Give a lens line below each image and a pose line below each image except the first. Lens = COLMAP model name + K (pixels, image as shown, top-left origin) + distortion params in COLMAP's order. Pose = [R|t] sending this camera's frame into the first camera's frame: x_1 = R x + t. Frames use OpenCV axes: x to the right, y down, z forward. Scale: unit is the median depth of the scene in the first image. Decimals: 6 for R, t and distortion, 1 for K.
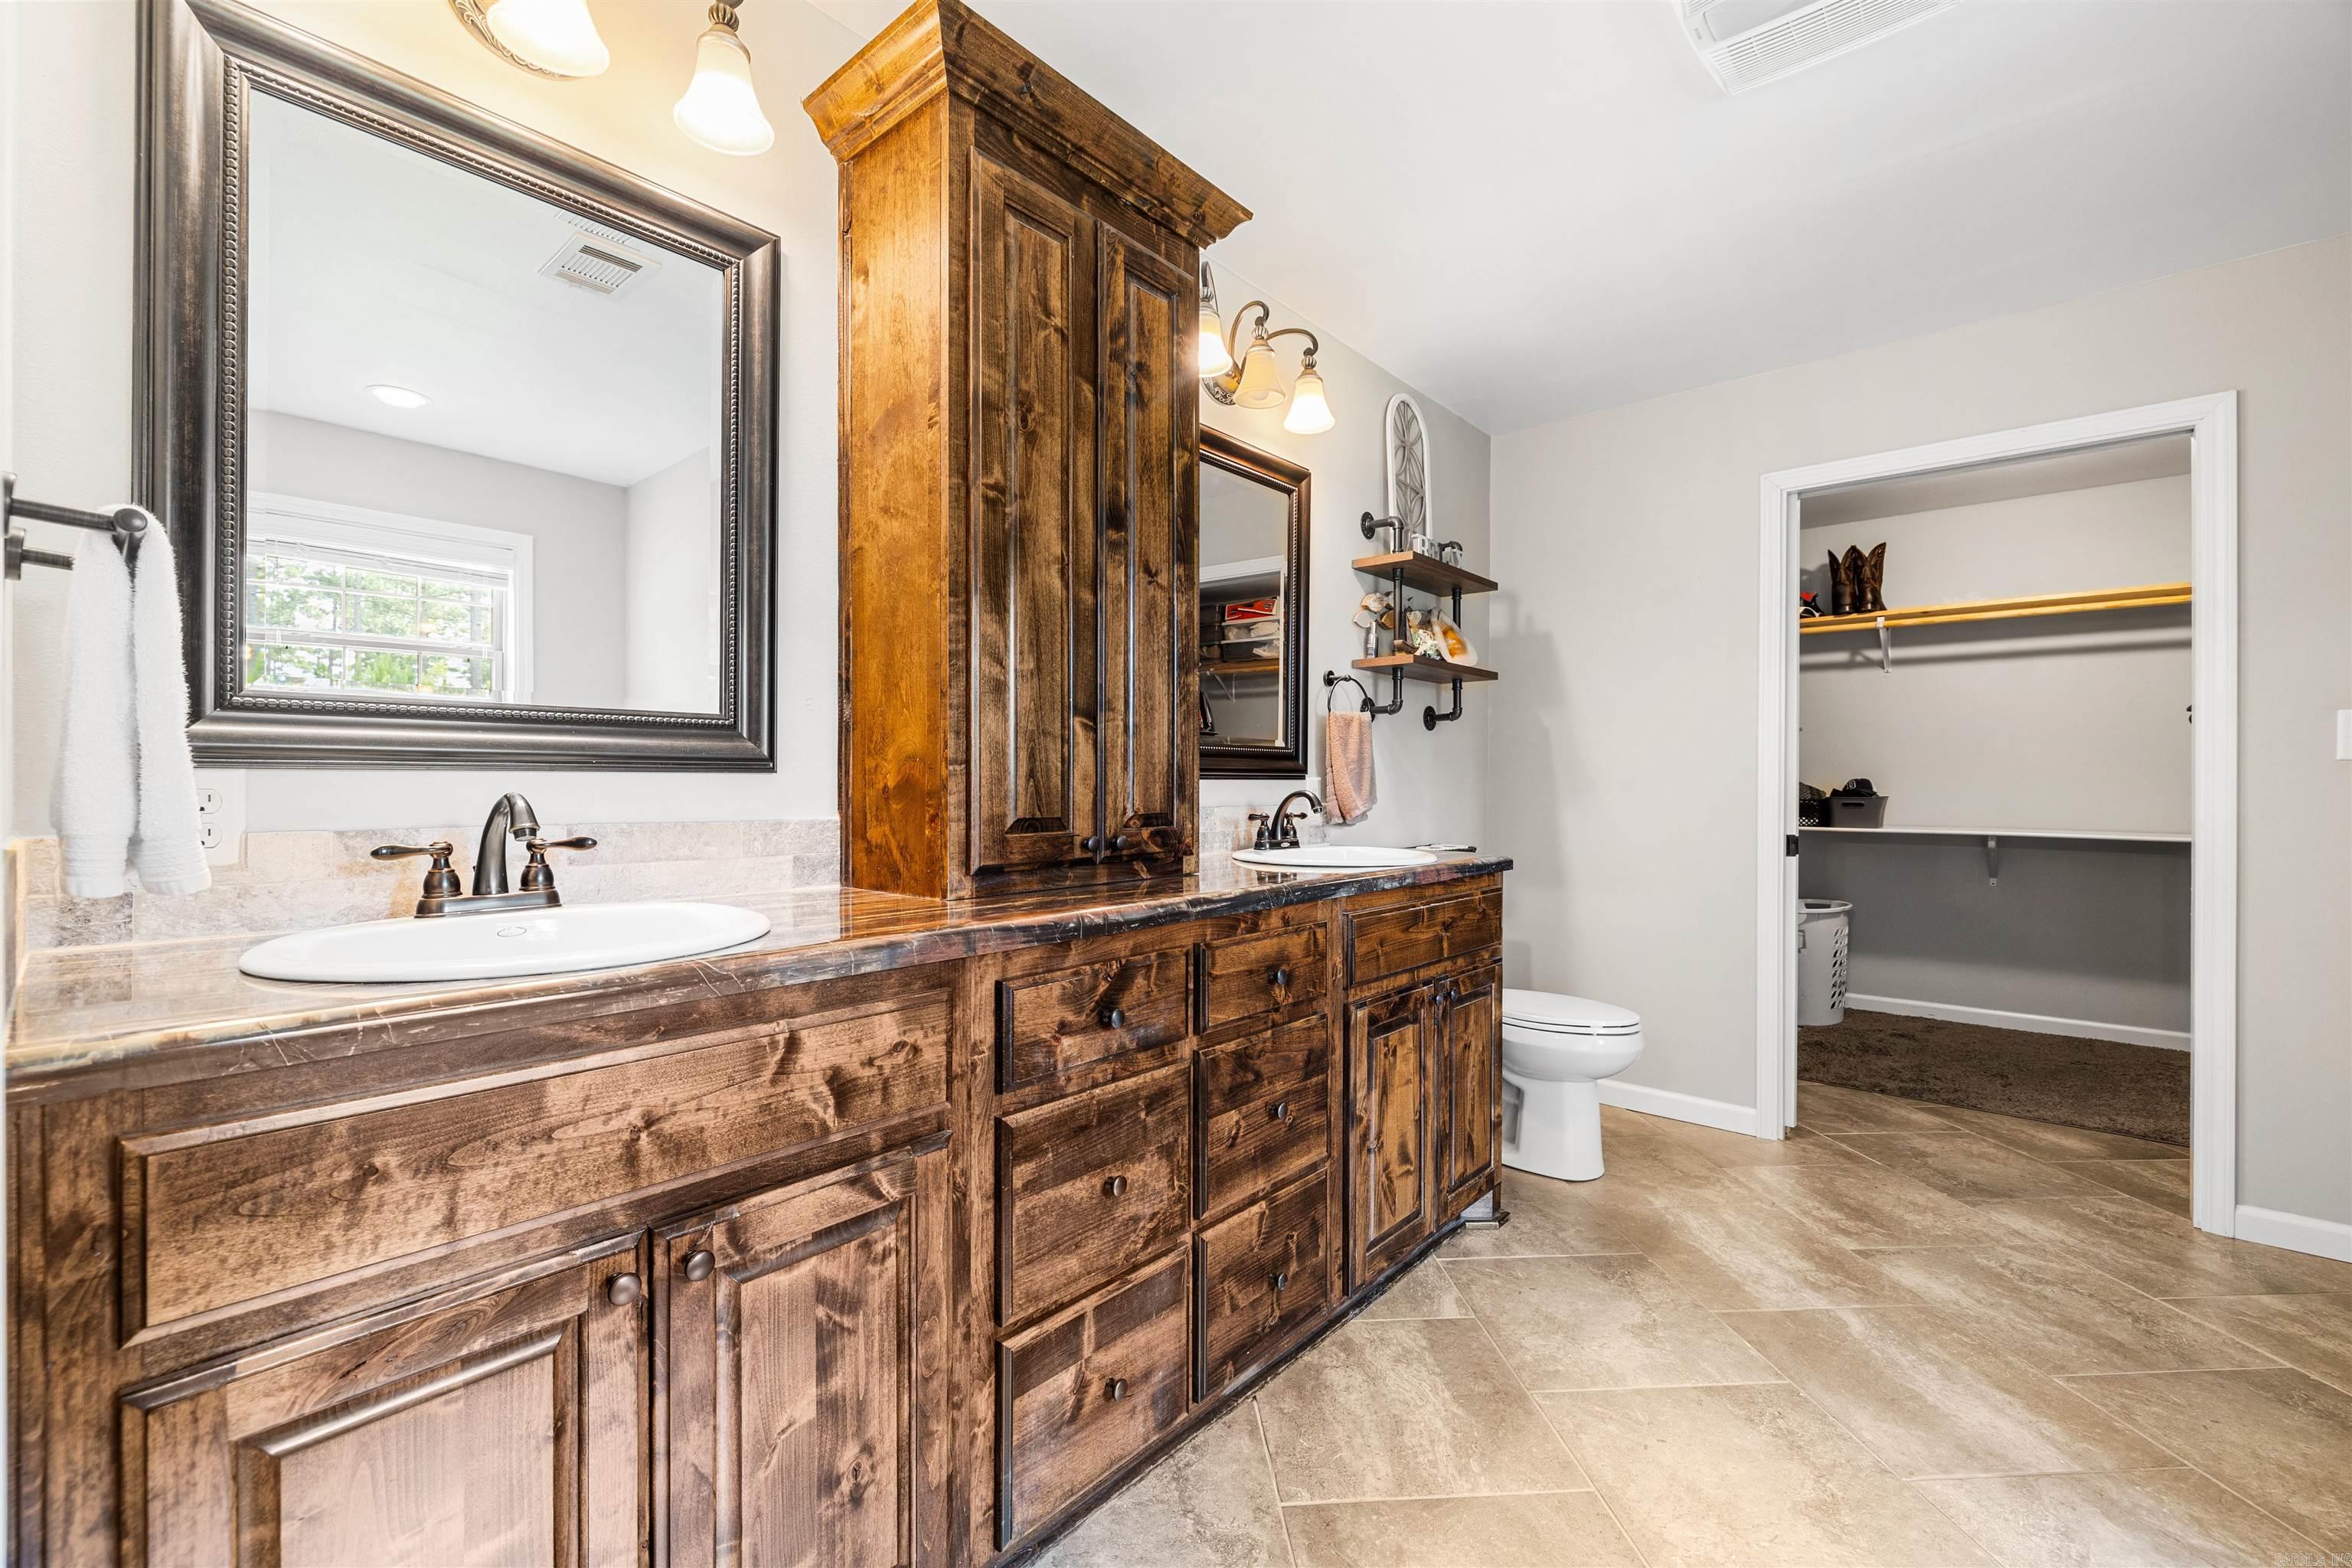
lens RADIAL K [[996.4, 0, 1176.2], [0, 996.4, 786.8], [0, 0, 1]] dist [-0.001324, 0.000084]
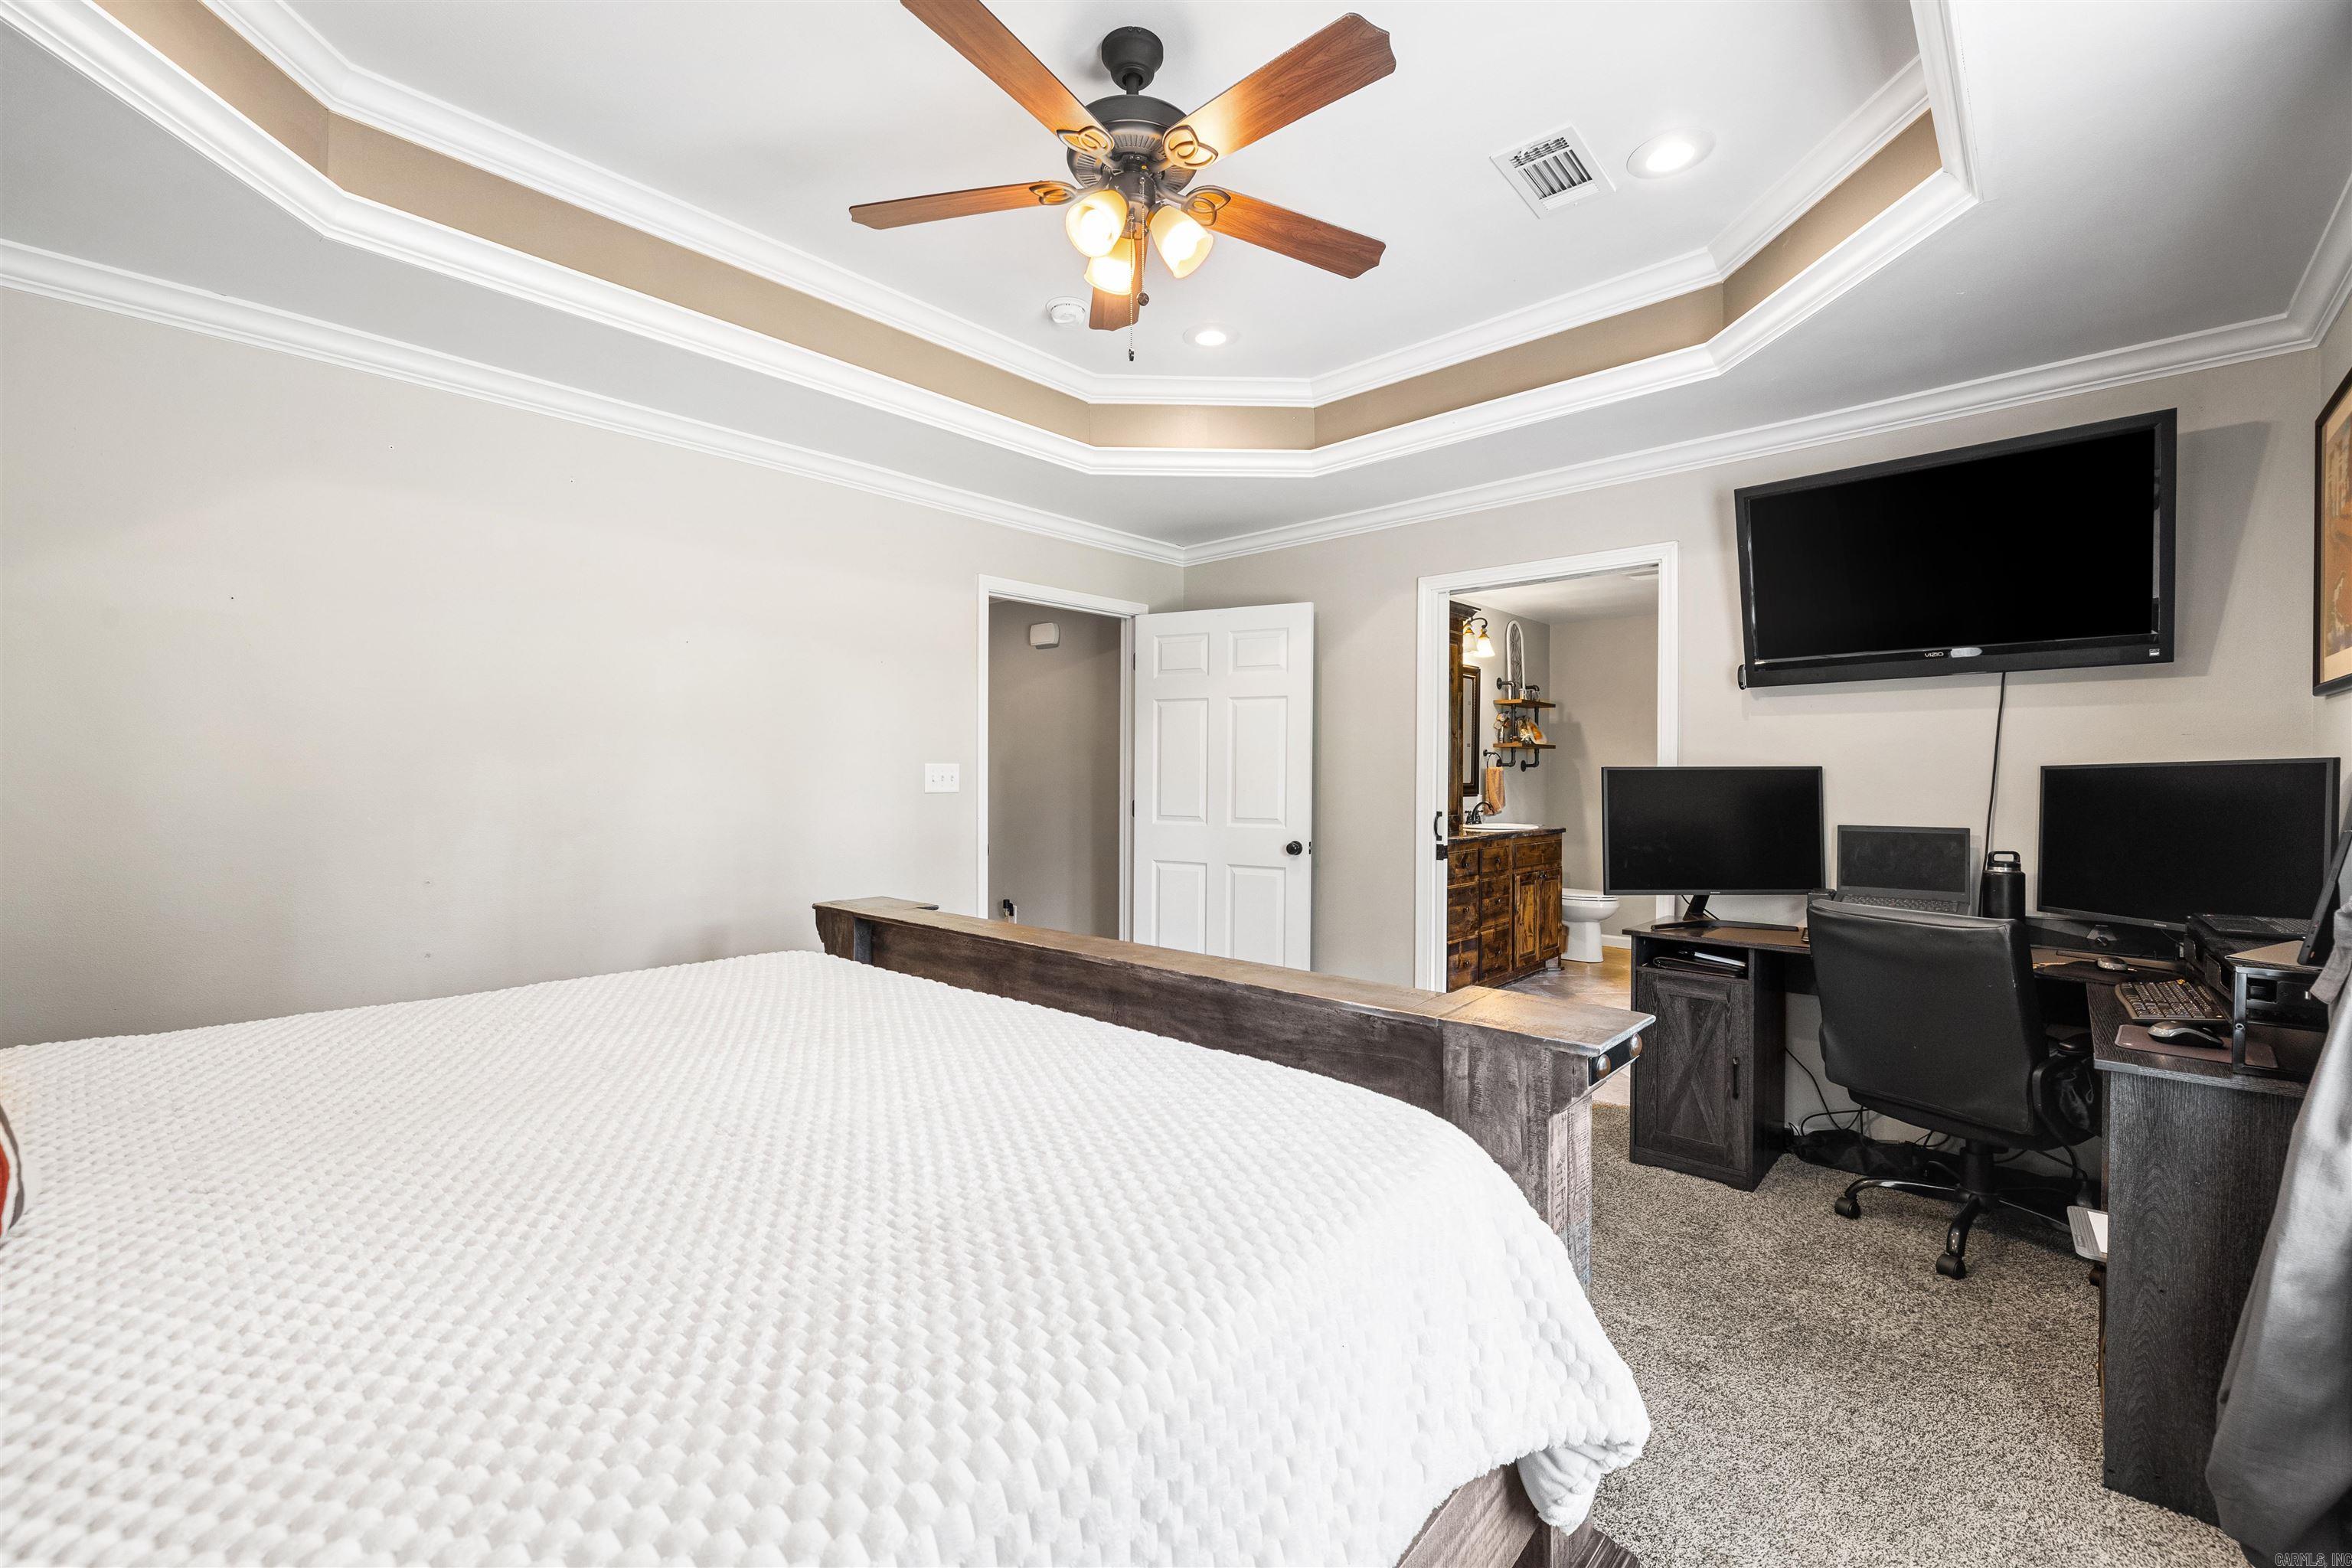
lens RADIAL K [[996.4, 0, 1175.3], [0, 996.4, 781.9], [0, 0, 1]] dist [-0.001324, 0.000084]
pose [[0.999787, -0.002086, -0.020513, -0.580237], [0.002098, 0.999998, 0.000558, -0.046901], [0.020512, -0.000601, 0.999789, -1.495540]]
